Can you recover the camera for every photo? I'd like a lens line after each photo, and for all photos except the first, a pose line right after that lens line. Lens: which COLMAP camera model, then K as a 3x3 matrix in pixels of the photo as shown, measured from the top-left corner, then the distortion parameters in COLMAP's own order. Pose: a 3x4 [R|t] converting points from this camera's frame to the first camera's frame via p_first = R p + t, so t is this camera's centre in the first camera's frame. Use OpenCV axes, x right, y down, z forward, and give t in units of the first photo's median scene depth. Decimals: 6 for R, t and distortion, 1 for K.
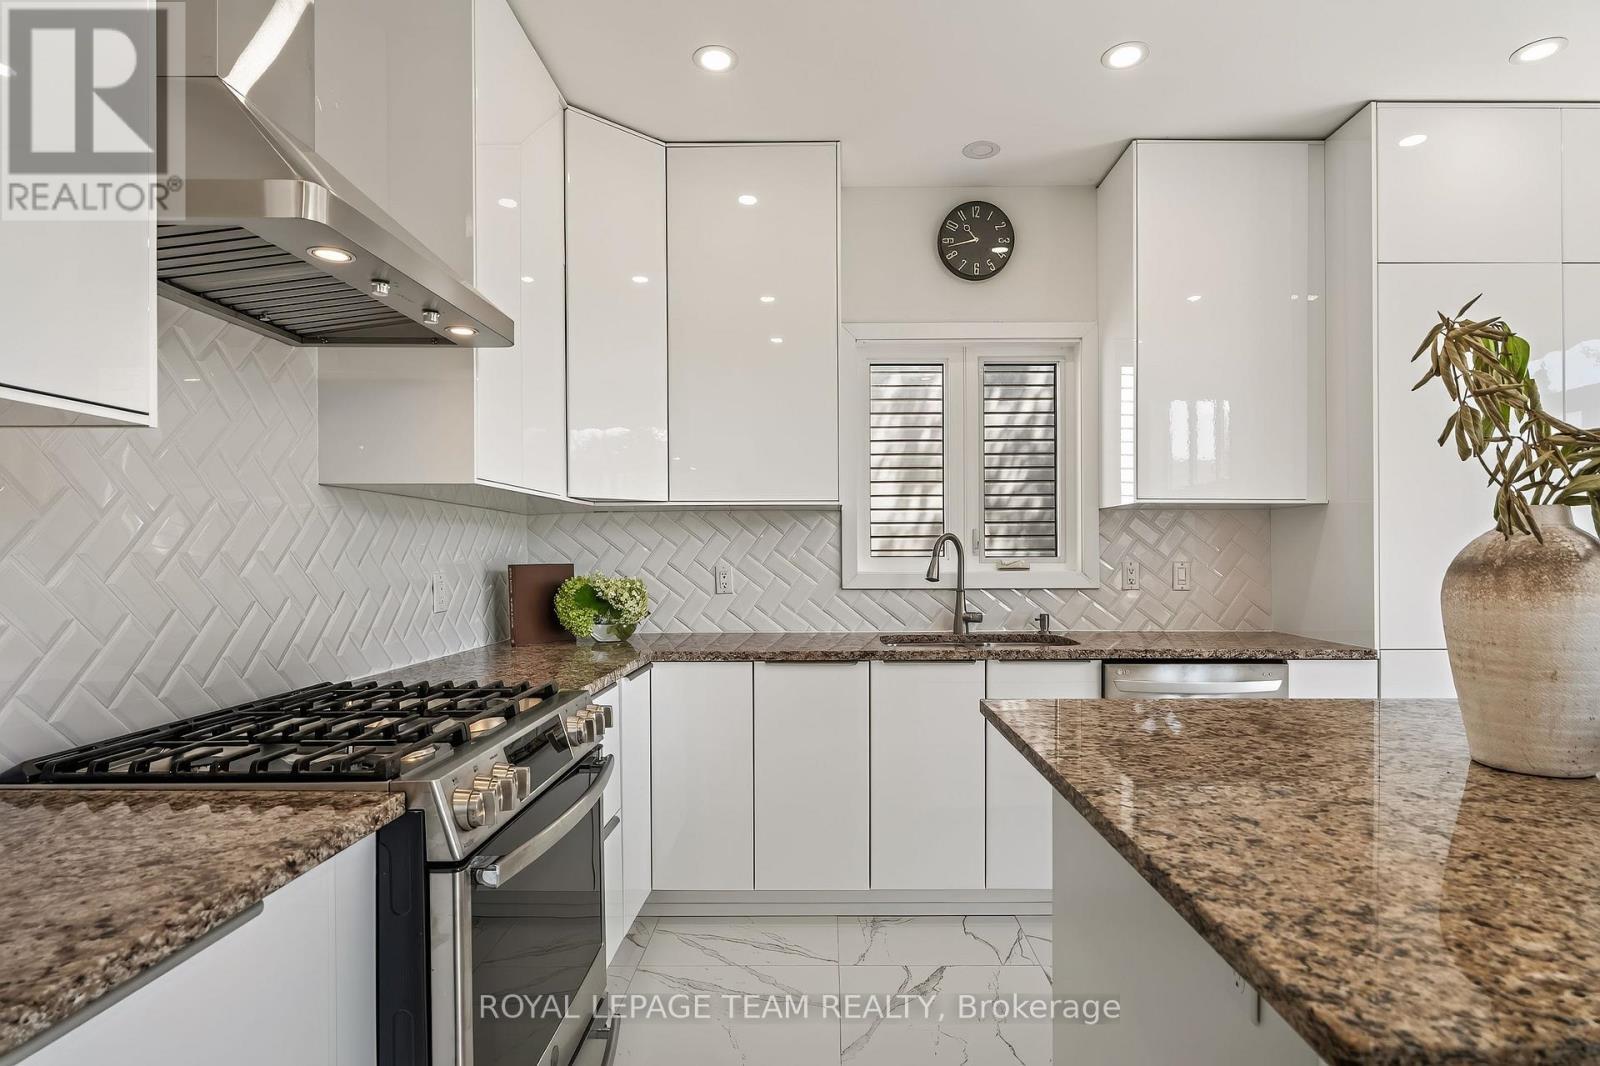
lens RADIAL K [[819.4, 0, 804.9], [0, 819.4, 563.5], [0, 0, 1]] dist [-0.024726, -0.000579]
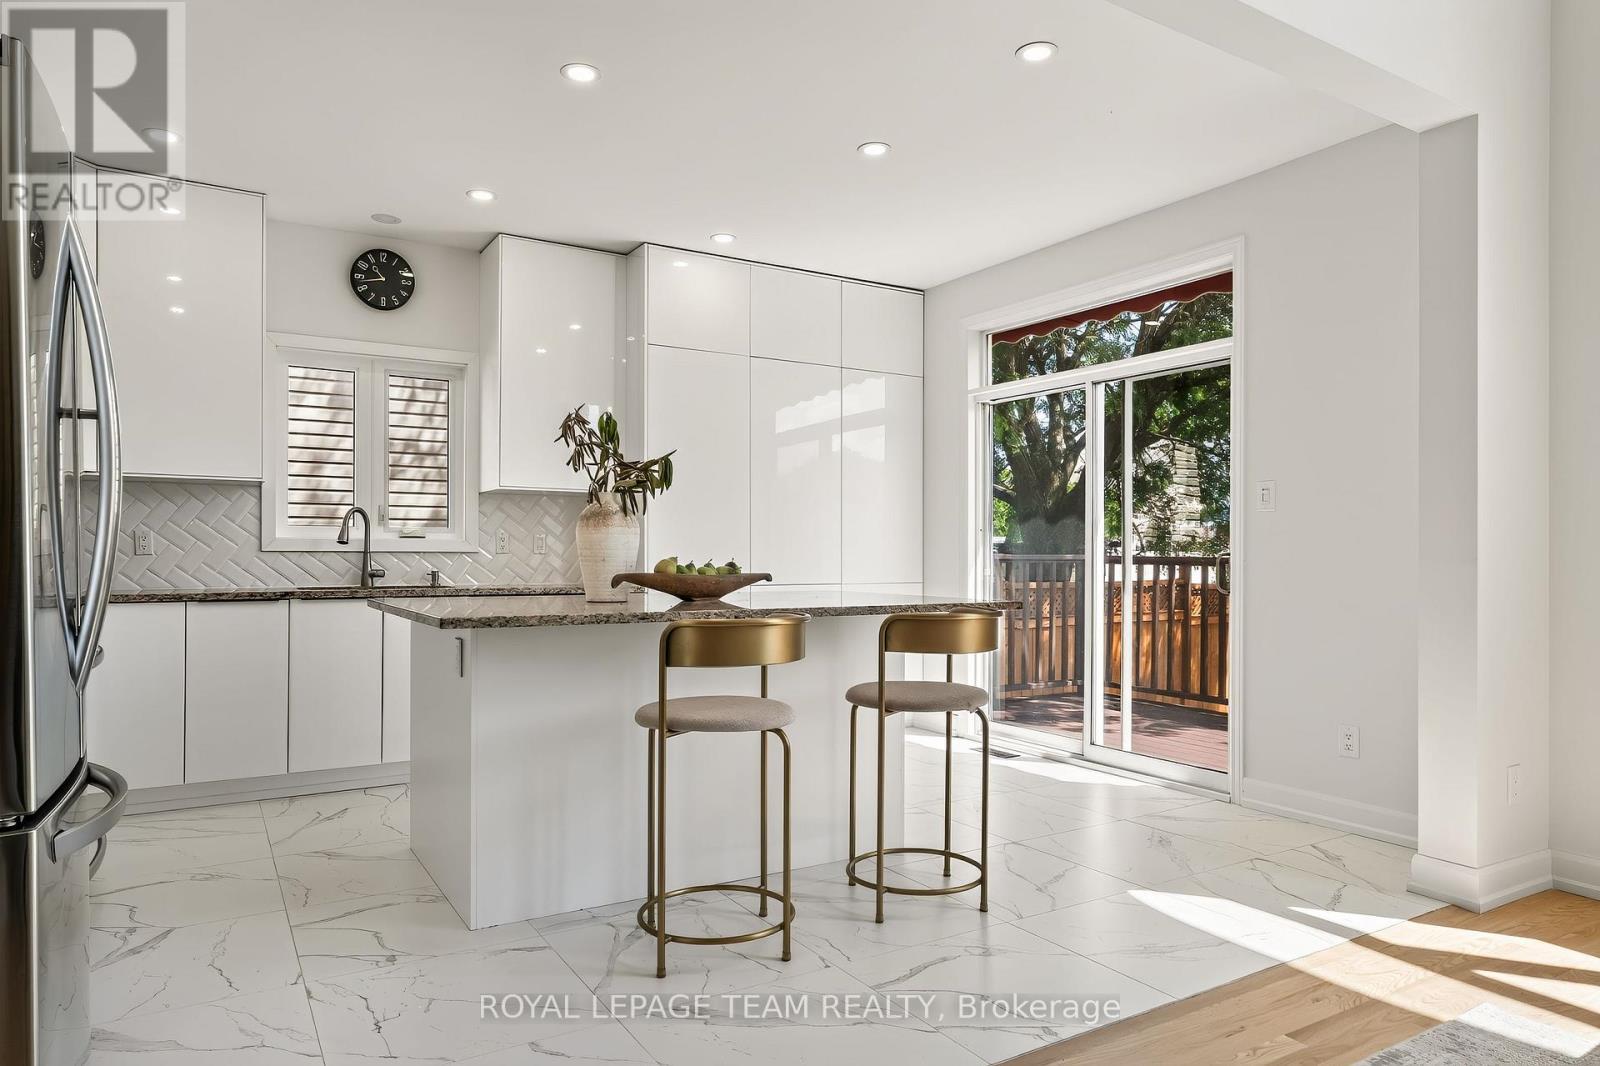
lens RADIAL K [[982.7, 0, 796.3], [0, 982.7, 545.8], [0, 0, 1]] dist [-0.005406, -0.002876]
pose [[0.840186, 0.009464, 0.542215, -0.079113], [0.001099, 0.999816, -0.019154, 0.053466], [-0.542297, 0.016689, 0.840021, -0.663246]]
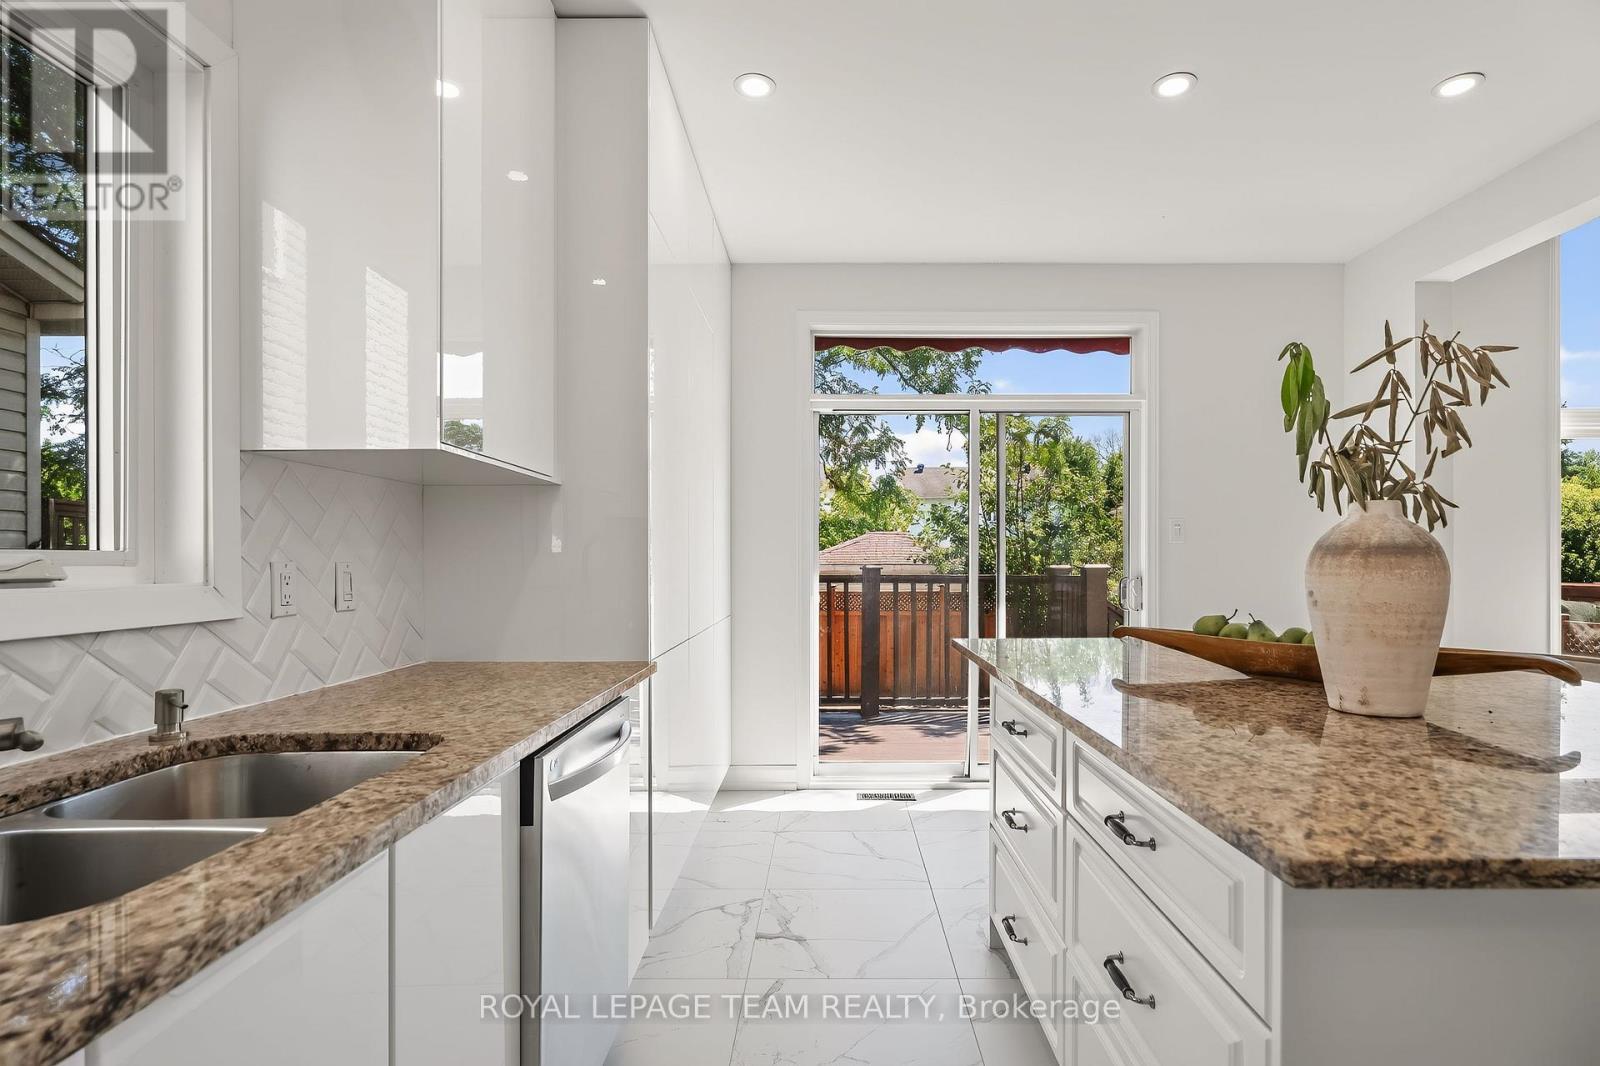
lens RADIAL K [[794.8, 0, 808.1], [0, 794.8, 557.4], [0, 0, 1]] dist [0.001755, -0.000322]
pose [[-0.020211, 0.006207, 0.999776, -0.114578], [0.015334, 0.999865, -0.005898, 0.002935], [-0.999678, 0.015211, -0.020303, 0.693534]]
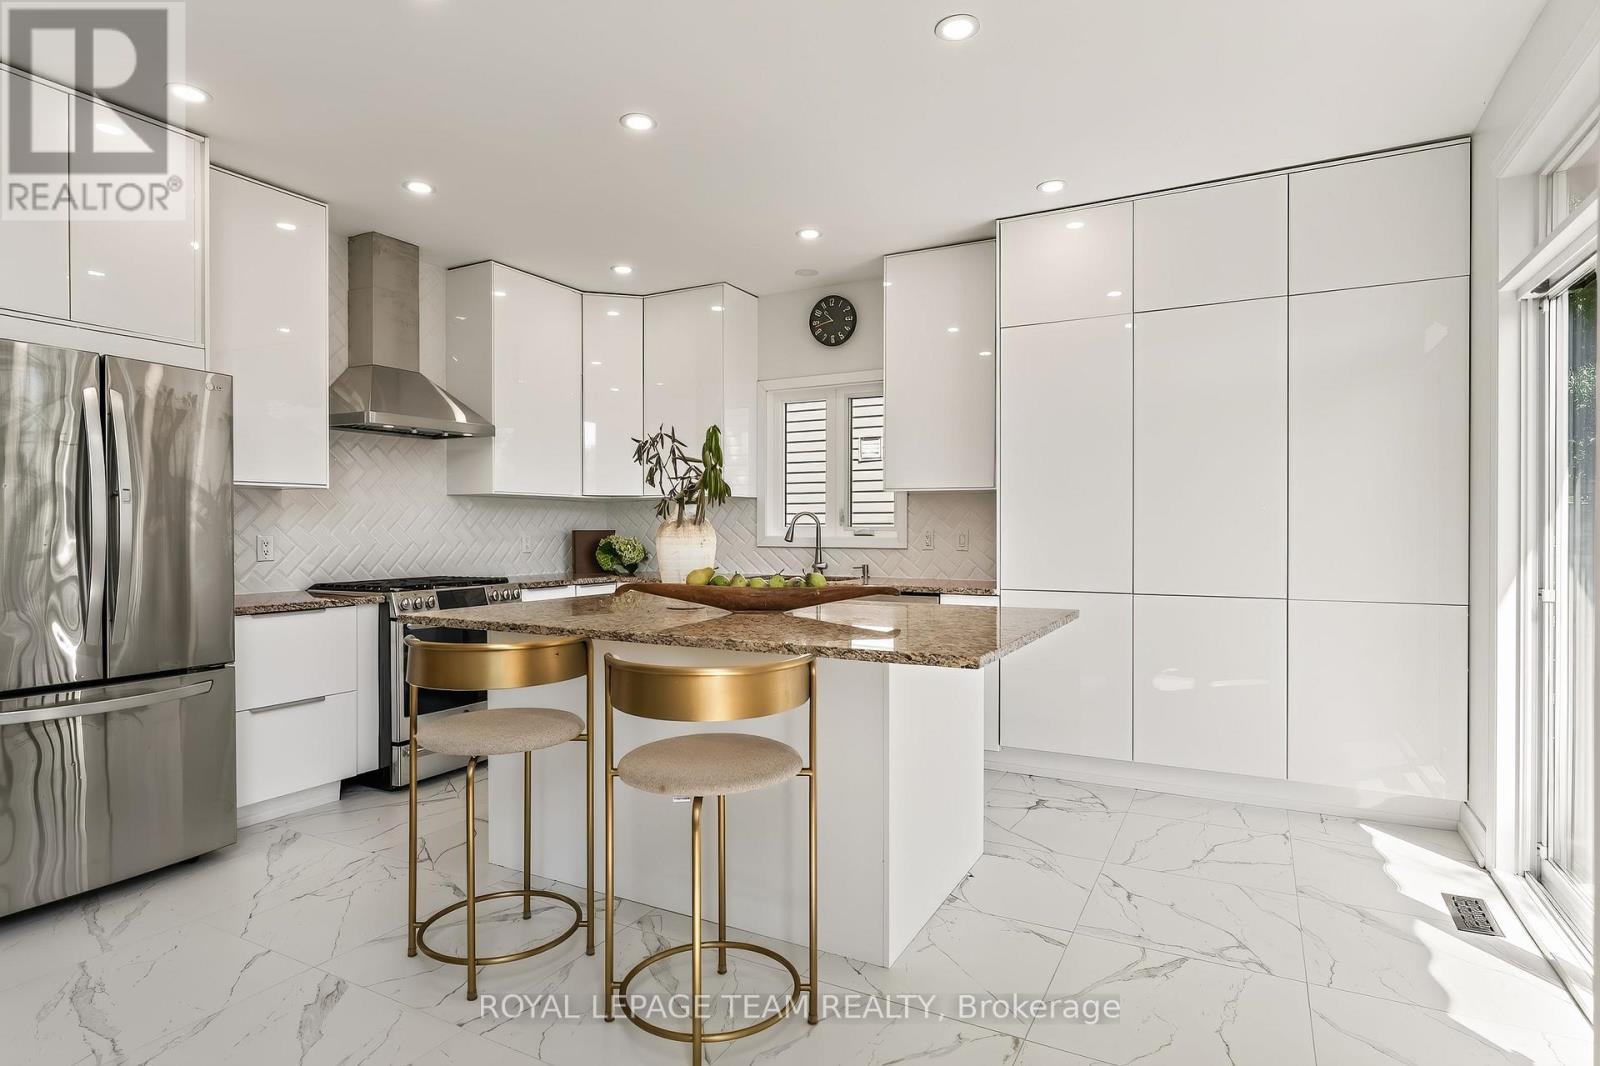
lens RADIAL K [[861.9, 0, 798.0], [0, 861.9, 525.3], [0, 0, 1]] dist [0.004321, 0.000200]
pose [[0.894317, -0.001110, -0.447433, 0.914067], [-0.004498, 0.999924, -0.011471, 0.008470], [0.447412, 0.012271, 0.894244, -0.495556]]
